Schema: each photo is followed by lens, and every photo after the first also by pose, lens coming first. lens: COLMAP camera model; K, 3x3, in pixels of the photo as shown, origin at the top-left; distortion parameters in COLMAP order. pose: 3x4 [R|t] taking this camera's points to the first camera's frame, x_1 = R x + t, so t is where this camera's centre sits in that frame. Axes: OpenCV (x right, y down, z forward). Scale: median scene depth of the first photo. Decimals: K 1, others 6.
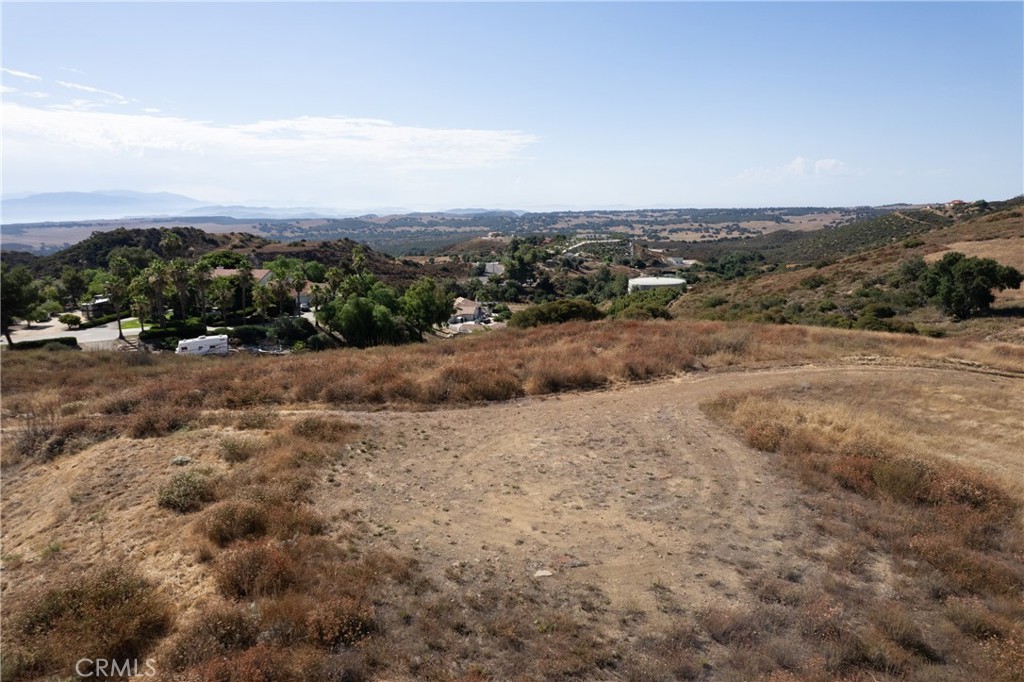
lens RADIAL K [[652.2, 0, 509.7], [0, 652.2, 348.7], [0, 0, 1]] dist [-0.077215, 0.071917]
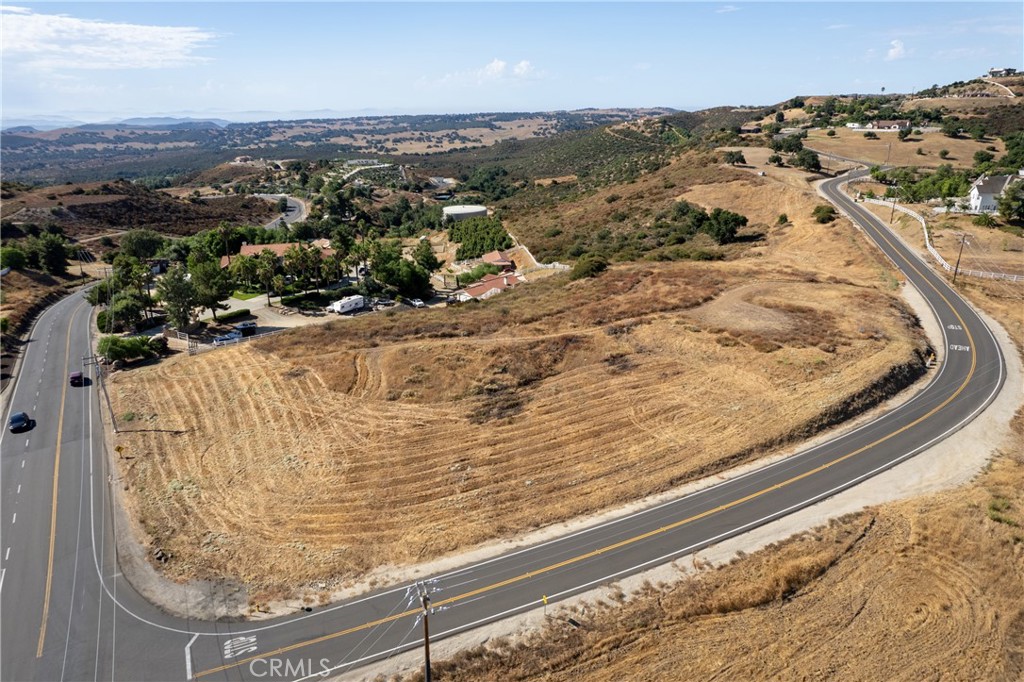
lens RADIAL K [[654.1, 0, 509.9], [0, 654.1, 347.0], [0, 0, 1]] dist [-0.079371, 0.072855]
pose [[0.909764, -0.143883, 0.389394, -0.140246], [0.090447, 0.984180, 0.152344, -0.019847], [-0.405154, -0.103377, 0.908385, -0.111449]]
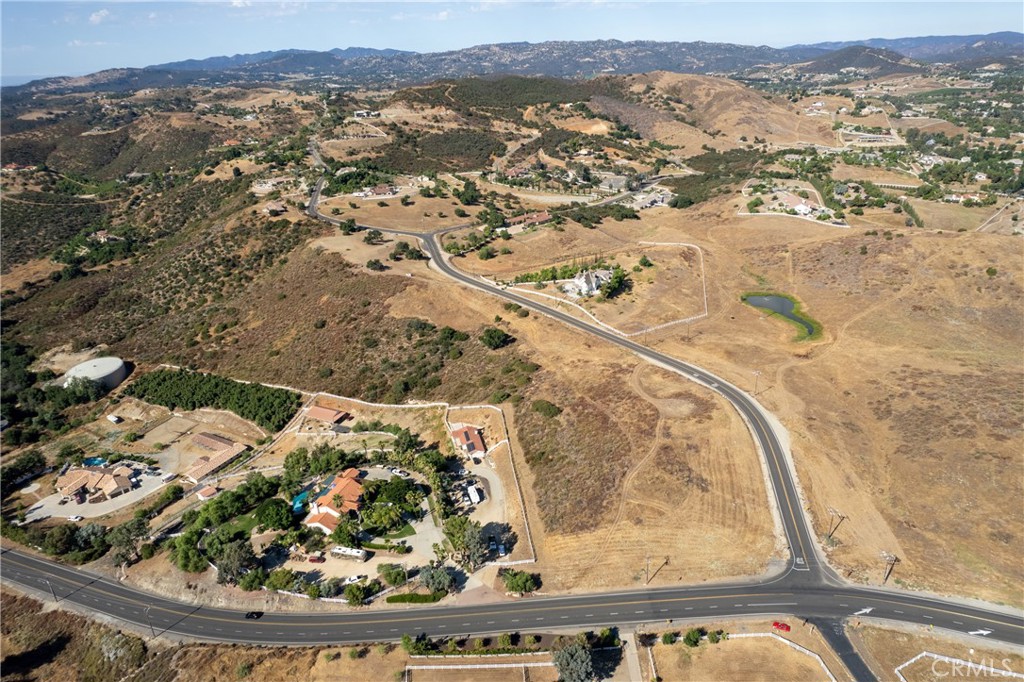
lens RADIAL K [[654.1, 0, 509.9], [0, 654.1, 347.0], [0, 0, 1]] dist [-0.079371, 0.072855]
pose [[0.137804, -0.410088, 0.901575, -0.452973], [0.249018, 0.895366, 0.369201, -0.254272], [-0.958645, 0.173631, 0.225504, 0.042484]]
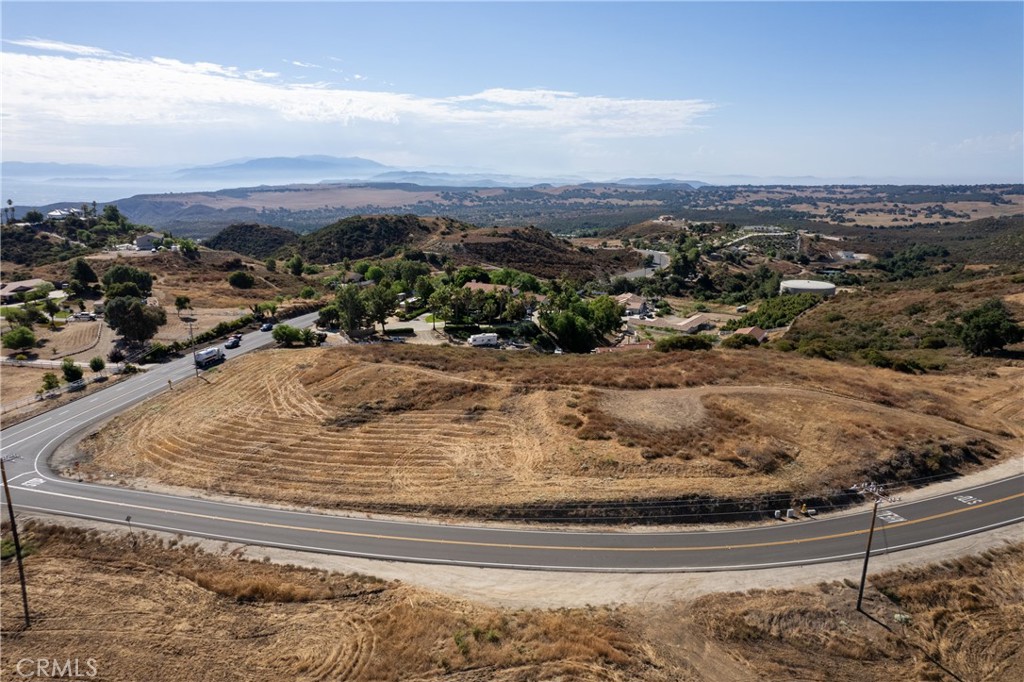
lens RADIAL K [[654.1, 0, 509.9], [0, 654.1, 347.0], [0, 0, 1]] dist [-0.079371, 0.072855]
pose [[0.966998, 0.075651, -0.243292, 0.007167], [-0.064794, 0.996525, 0.052333, -0.015413], [0.246406, -0.034842, 0.968540, -0.139117]]
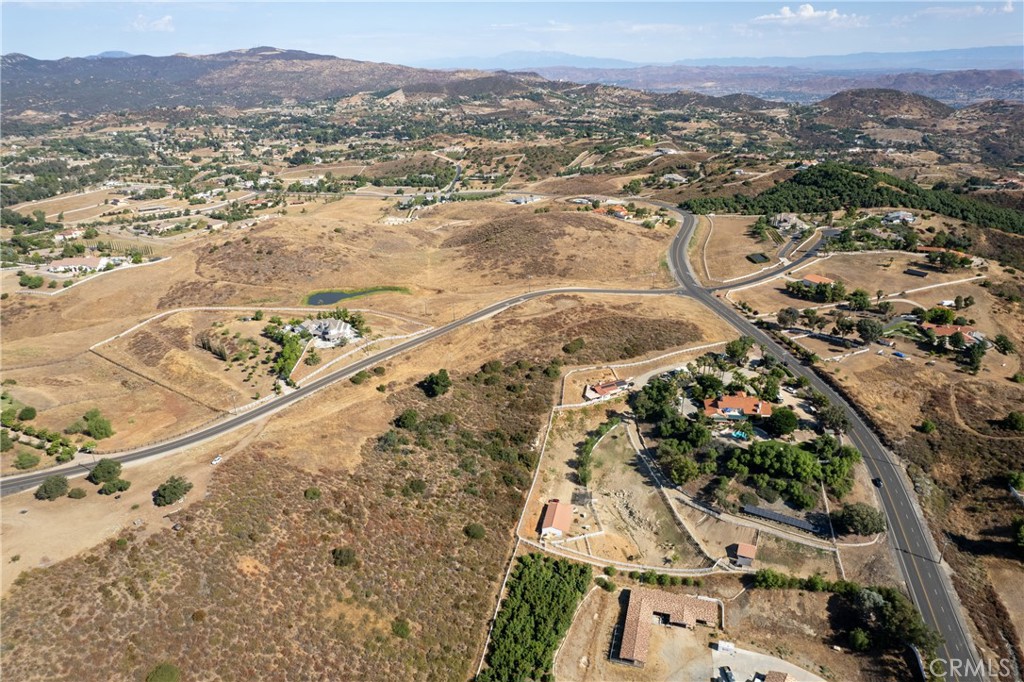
lens RADIAL K [[654.1, 0, 509.9], [0, 654.1, 347.0], [0, 0, 1]] dist [-0.079371, 0.072855]
pose [[-0.996656, 0.060684, -0.054711, 0.115110], [0.016432, 0.804799, 0.593320, -0.406774], [0.080036, 0.590438, -0.803105, 0.680832]]
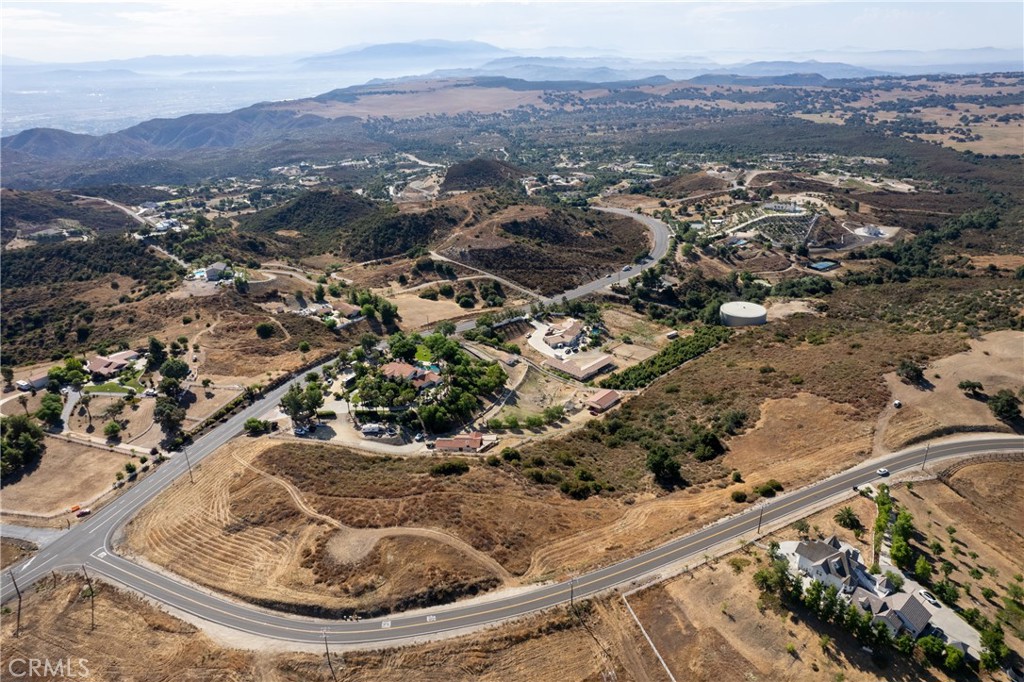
lens RADIAL K [[654.1, 0, 509.9], [0, 654.1, 347.0], [0, 0, 1]] dist [-0.079371, 0.072855]
pose [[0.908509, 0.161182, -0.385527, 0.217804], [-0.075552, 0.970768, 0.227820, -0.200900], [0.410977, -0.177849, 0.894129, -0.242597]]
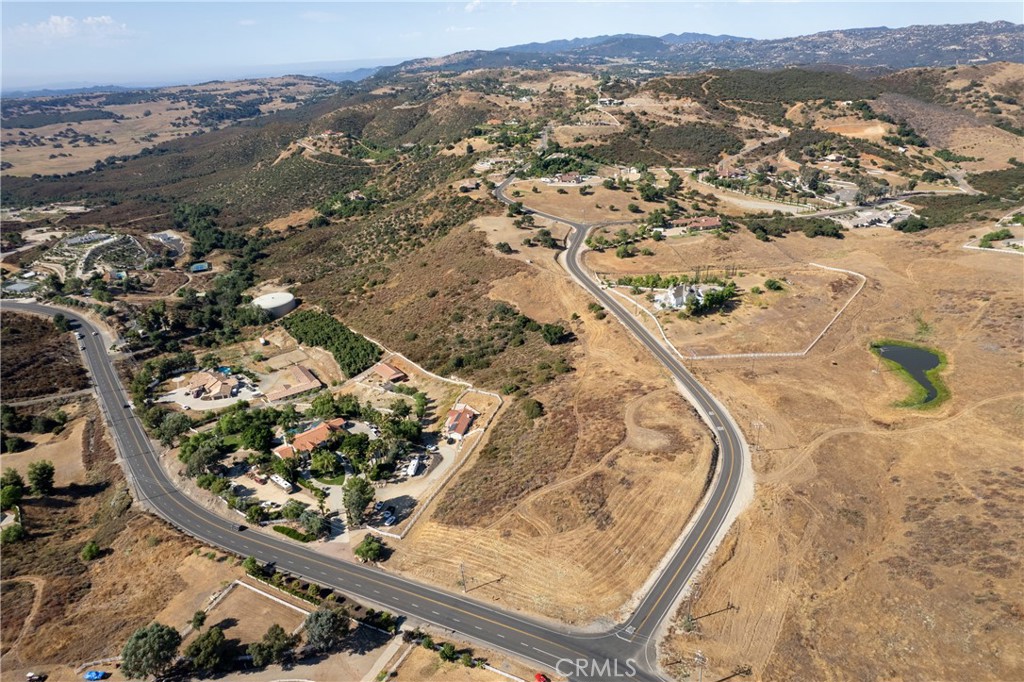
lens RADIAL K [[654.1, 0, 509.9], [0, 654.1, 347.0], [0, 0, 1]] dist [-0.079371, 0.072855]
pose [[0.570315, -0.355516, 0.740506, -0.375178], [0.209364, 0.934628, 0.287467, -0.209035], [-0.794297, -0.008911, 0.607464, -0.163729]]
